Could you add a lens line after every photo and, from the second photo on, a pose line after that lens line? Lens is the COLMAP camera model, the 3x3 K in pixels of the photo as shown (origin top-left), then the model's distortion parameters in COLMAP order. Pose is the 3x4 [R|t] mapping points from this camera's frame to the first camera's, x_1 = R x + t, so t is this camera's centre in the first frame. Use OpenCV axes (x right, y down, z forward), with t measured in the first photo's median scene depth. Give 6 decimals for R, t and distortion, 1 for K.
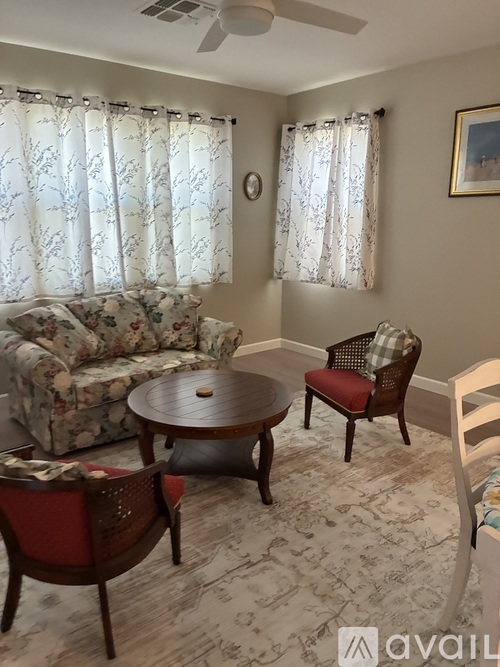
lens RADIAL K [[529.5, 0, 250.0], [0, 529.5, 333.5], [0, 0, 1]] dist [0.091637, -0.089879]
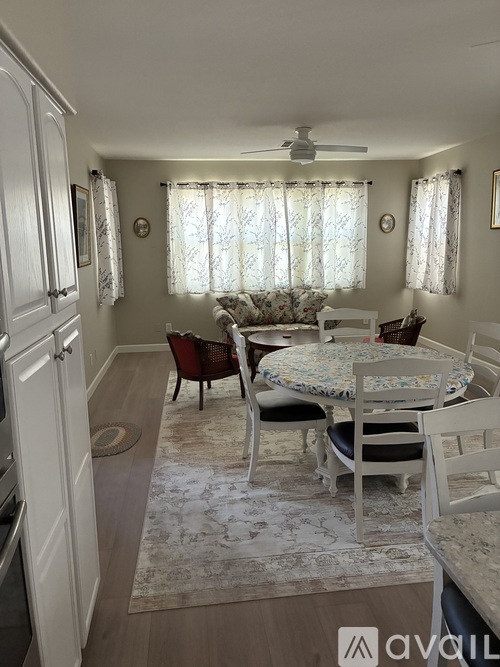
lens RADIAL K [[529.5, 0, 250.0], [0, 529.5, 333.5], [0, 0, 1]] dist [0.091637, -0.089879]
pose [[0.849637, 0.074607, -0.522064, 0.546442], [-0.097470, 0.995103, -0.016421, 0.097060], [0.518283, 0.064837, 0.852748, -0.486349]]
